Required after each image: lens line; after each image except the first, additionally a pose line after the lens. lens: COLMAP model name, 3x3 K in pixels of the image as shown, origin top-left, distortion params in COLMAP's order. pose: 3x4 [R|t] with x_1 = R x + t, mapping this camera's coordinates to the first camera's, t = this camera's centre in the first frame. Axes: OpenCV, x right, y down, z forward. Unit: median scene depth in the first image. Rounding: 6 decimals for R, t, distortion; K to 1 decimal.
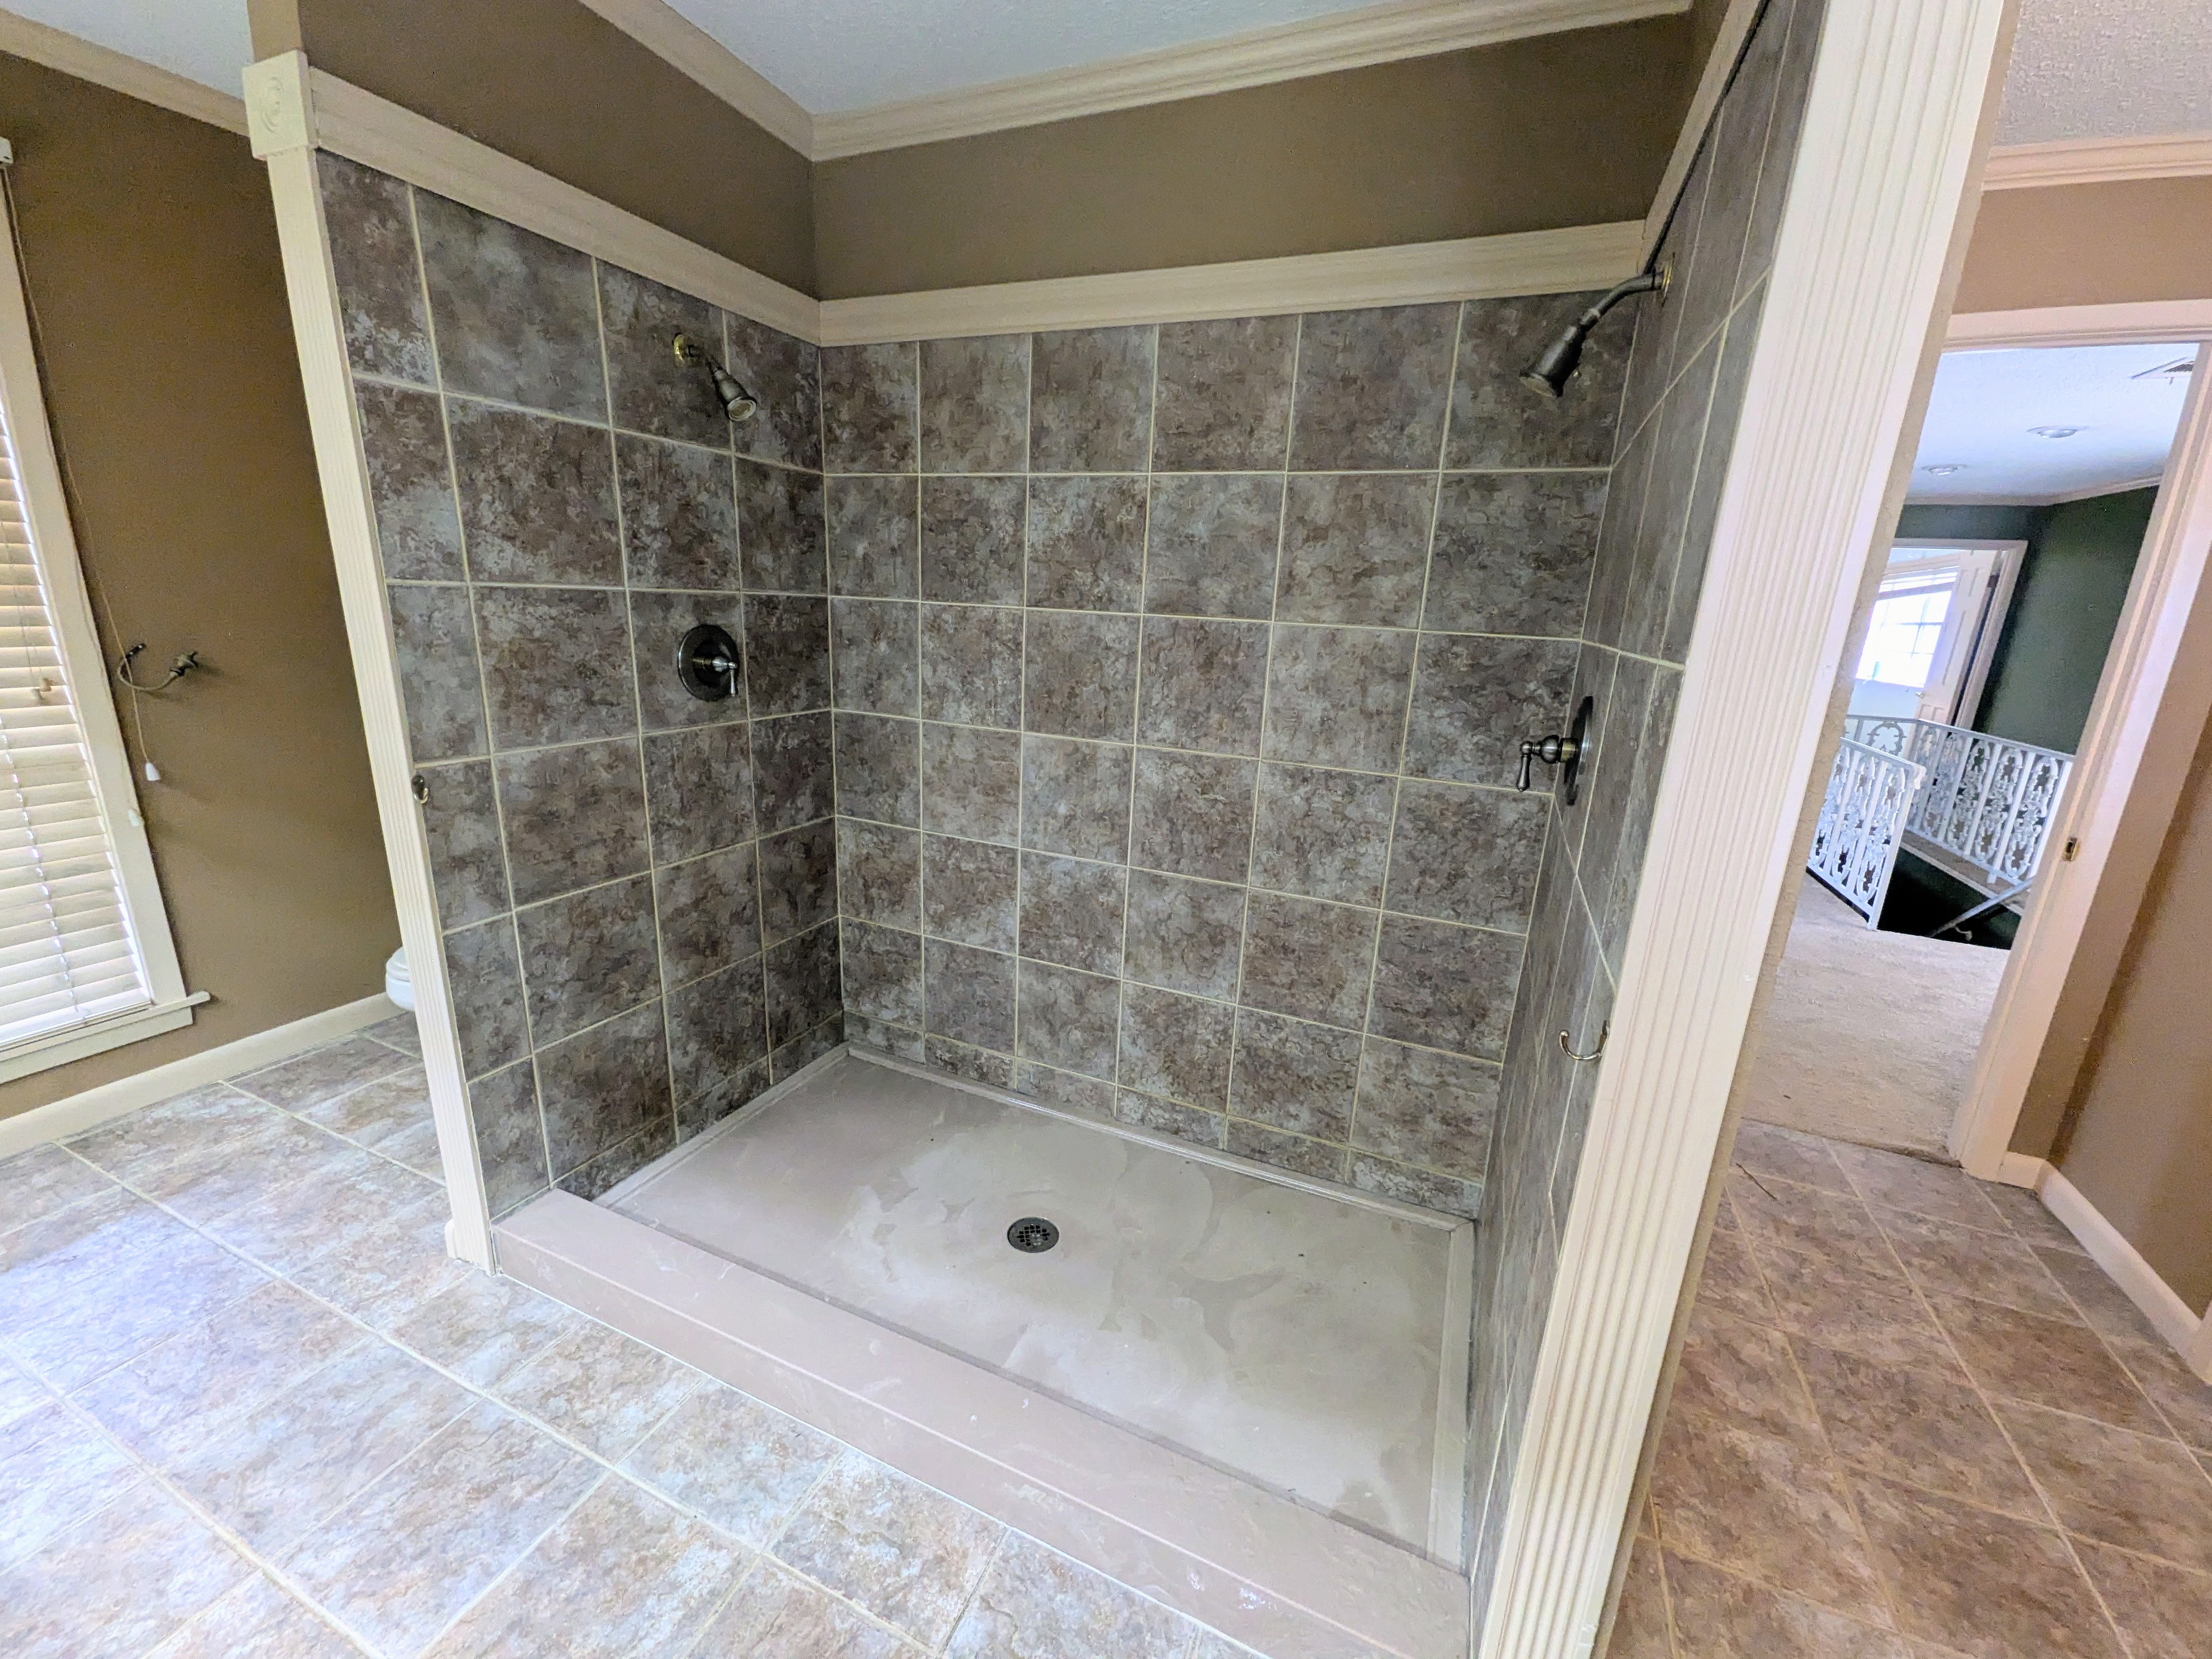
lens RADIAL K [[874.5, 0, 1111.9], [0, 874.5, 830.0], [0, 0, 1]] dist [0.007510, -0.001375]
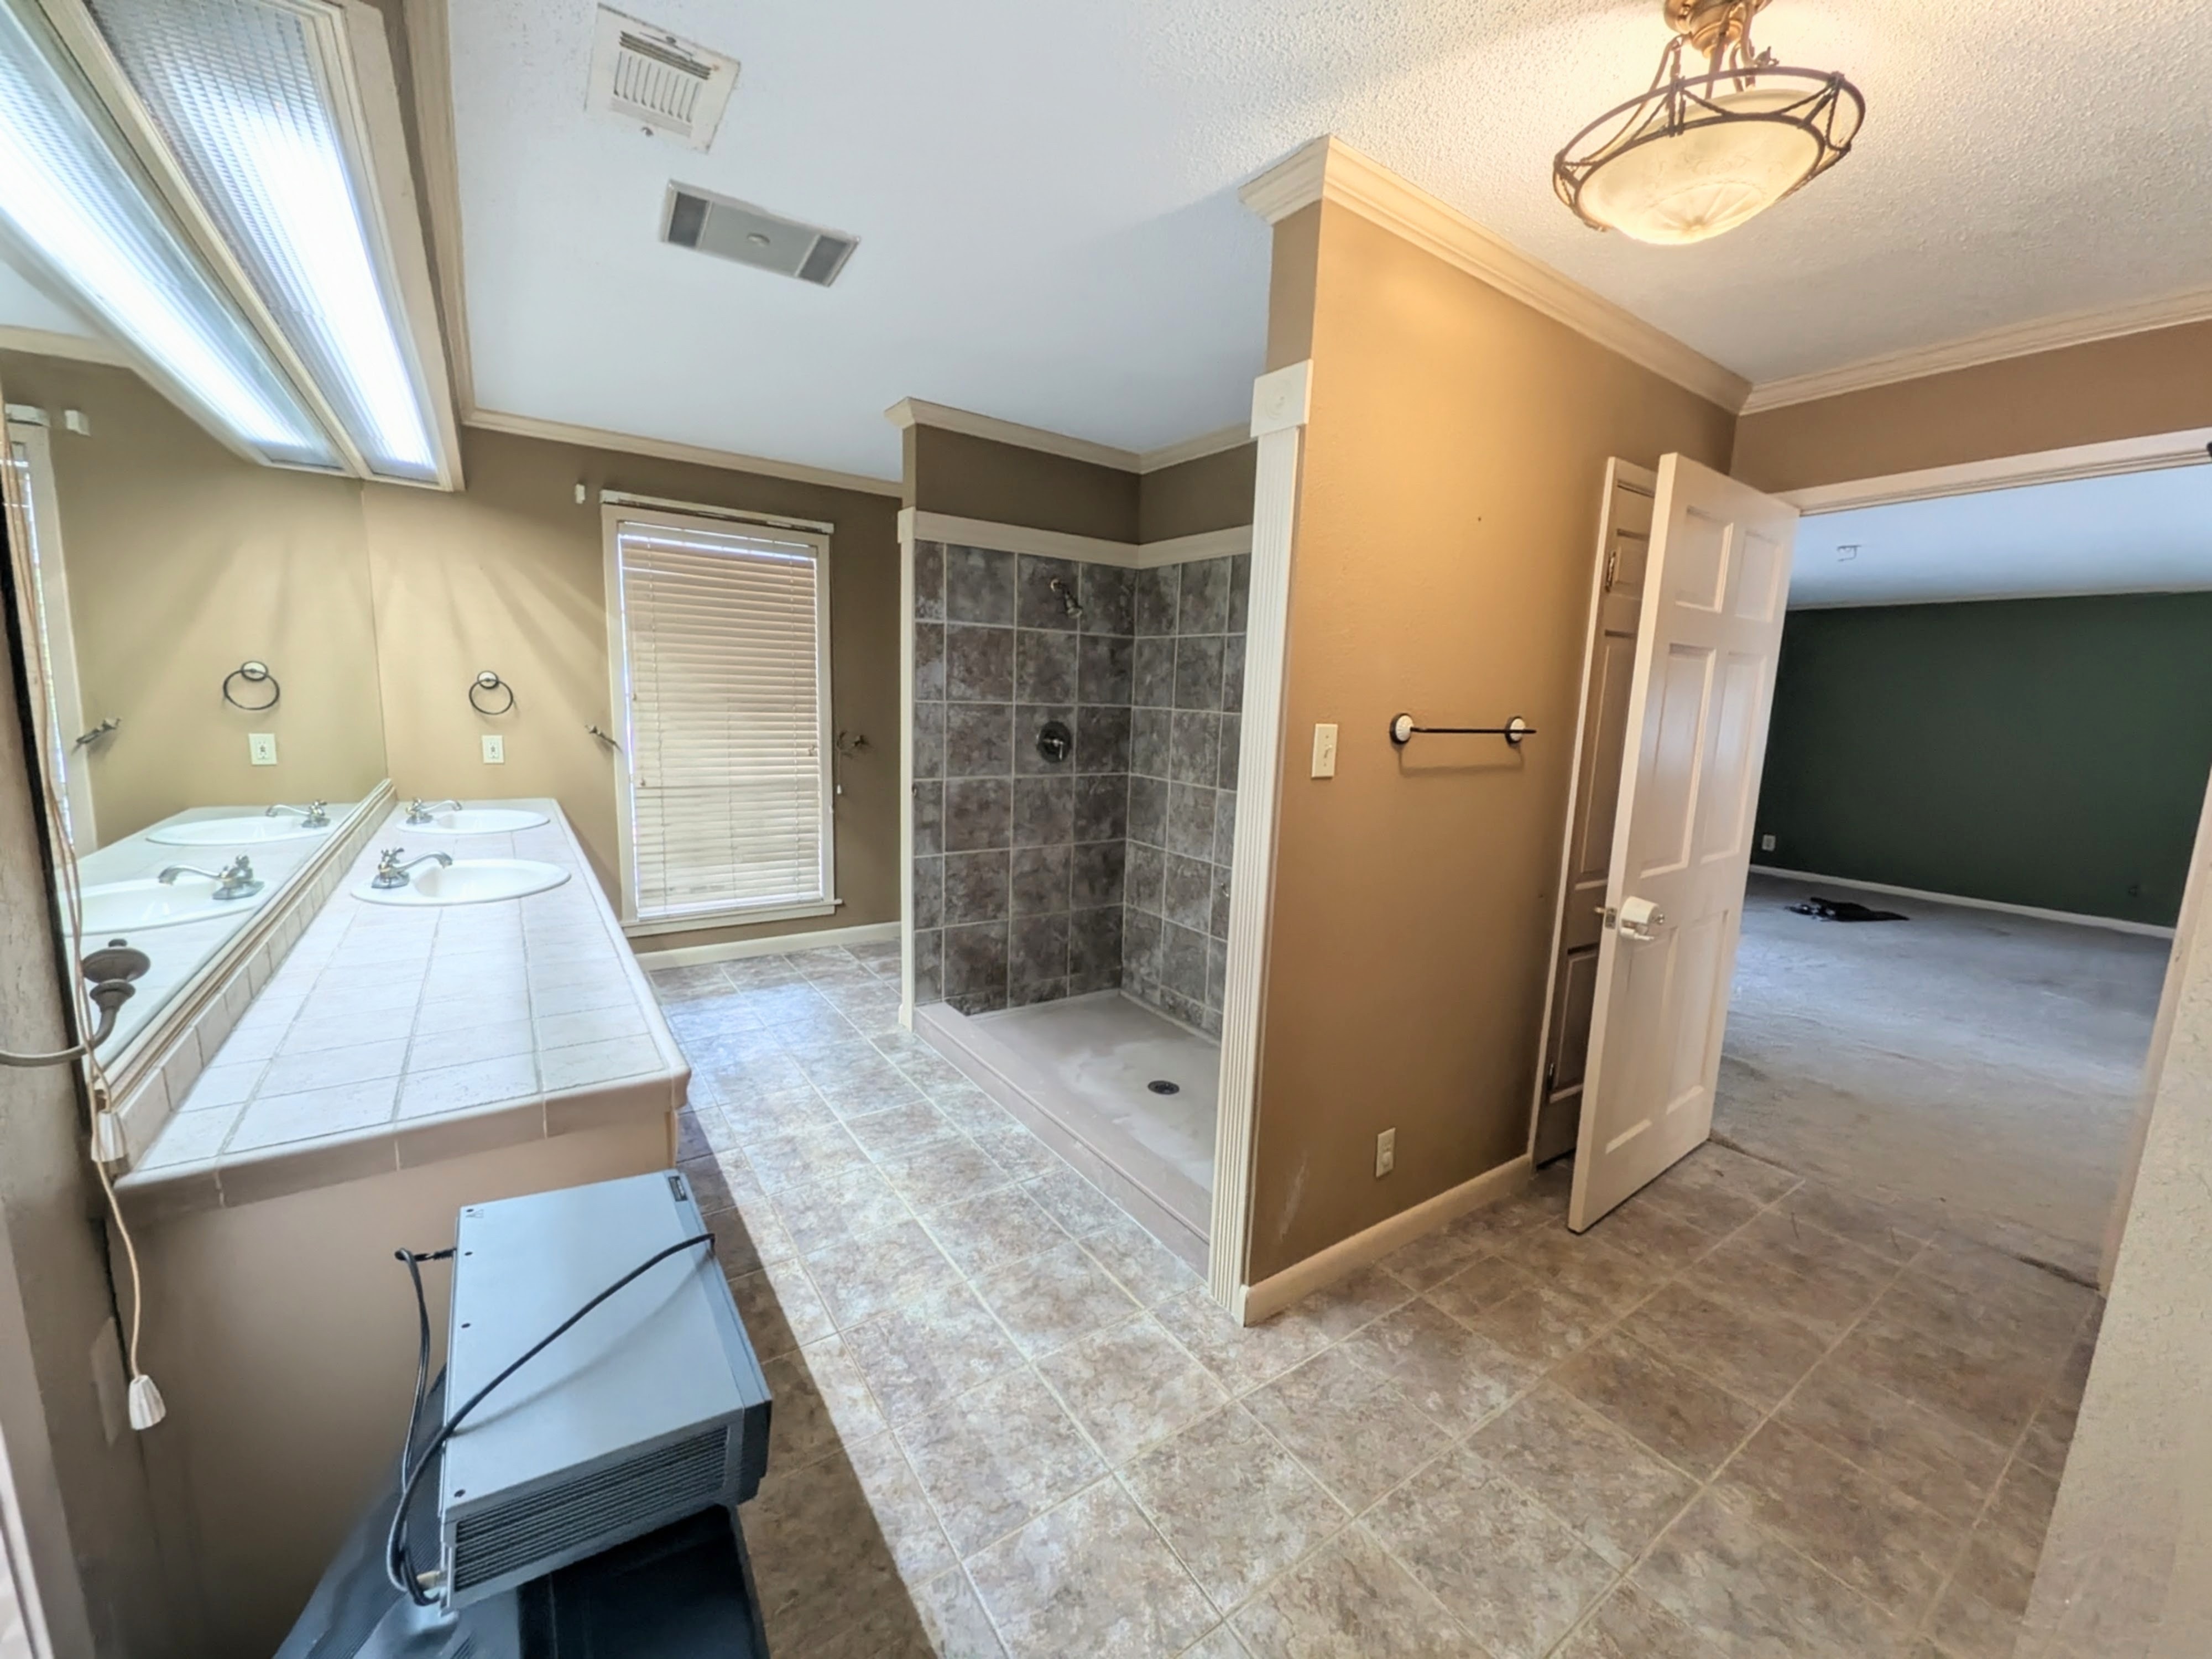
lens RADIAL K [[874.5, 0, 1104.1], [0, 874.5, 826.5], [0, 0, 1]] dist [0.007510, -0.001375]
pose [[0.848761, 0.064795, -0.524792, 0.603964], [-0.131776, 0.987070, -0.091254, 0.138275], [0.512093, 0.146608, 0.846325, -0.477277]]
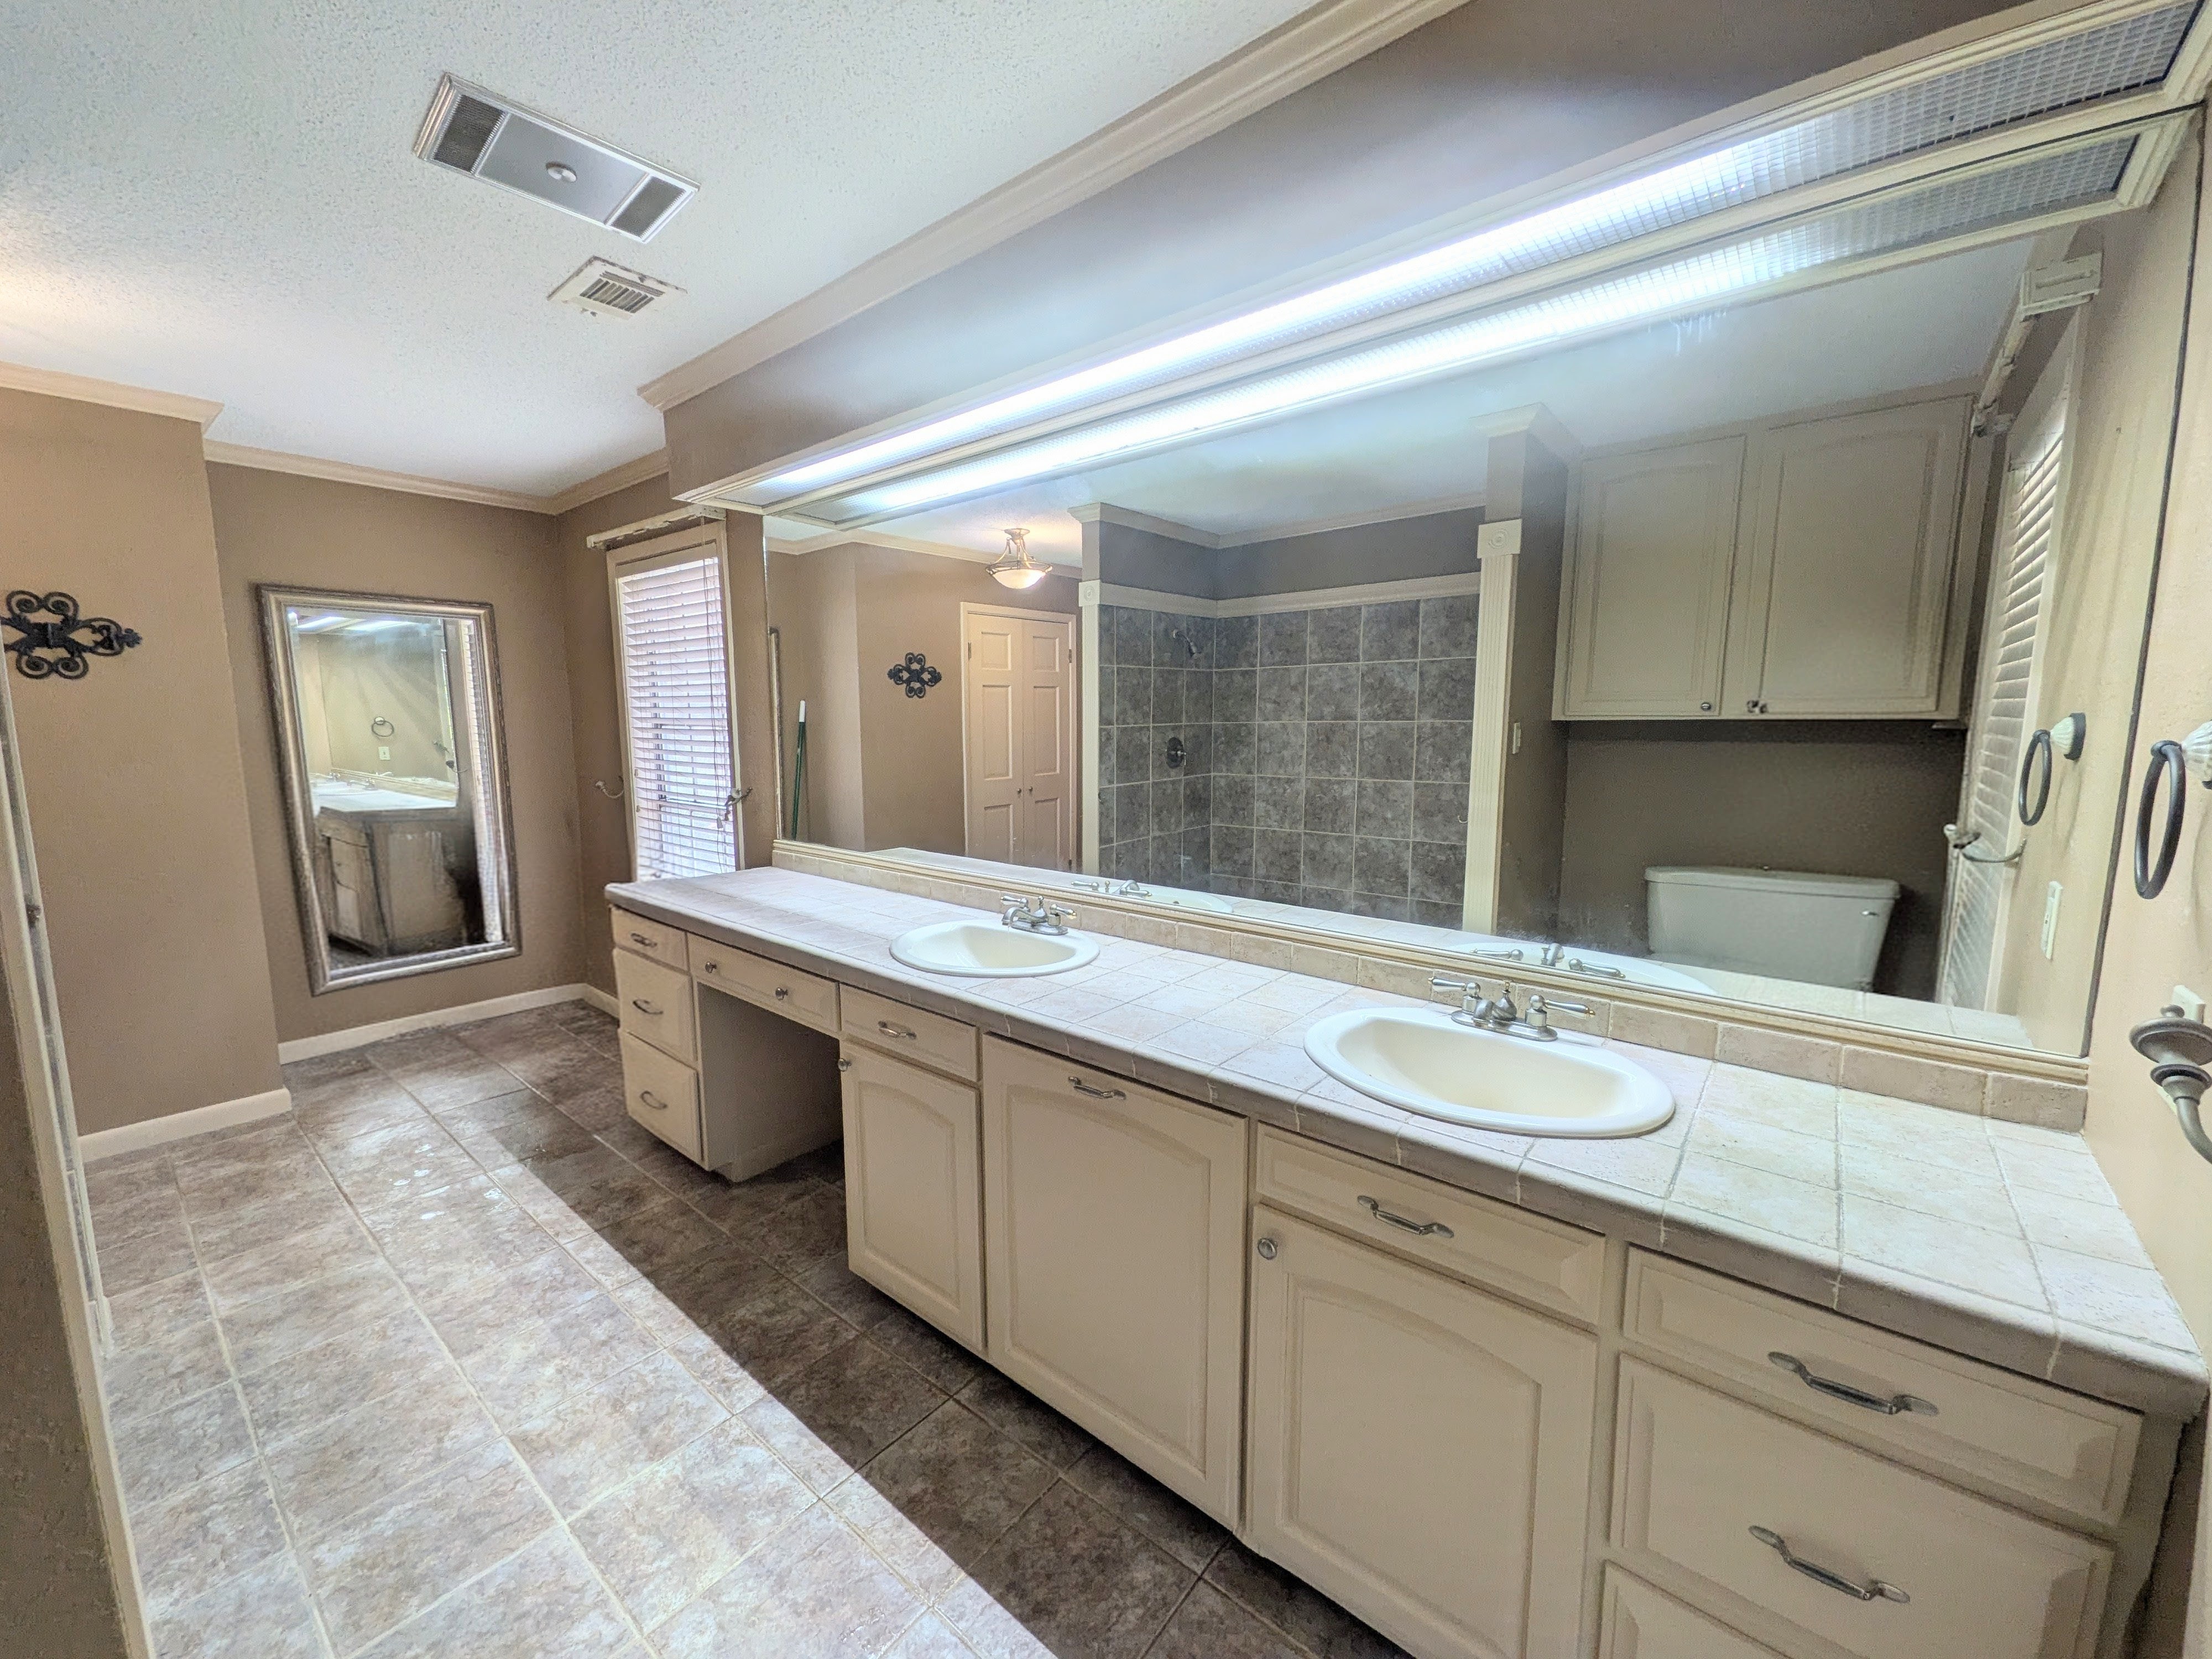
lens RADIAL K [[874.5, 0, 1103.6], [0, 874.5, 827.9], [0, 0, 1]] dist [0.007510, -0.001375]
pose [[-0.958676, -0.081253, 0.272652, -1.029711], [0.028757, 0.925767, 0.377000, -0.281249], [-0.283045, 0.369261, -0.885173, 0.854405]]
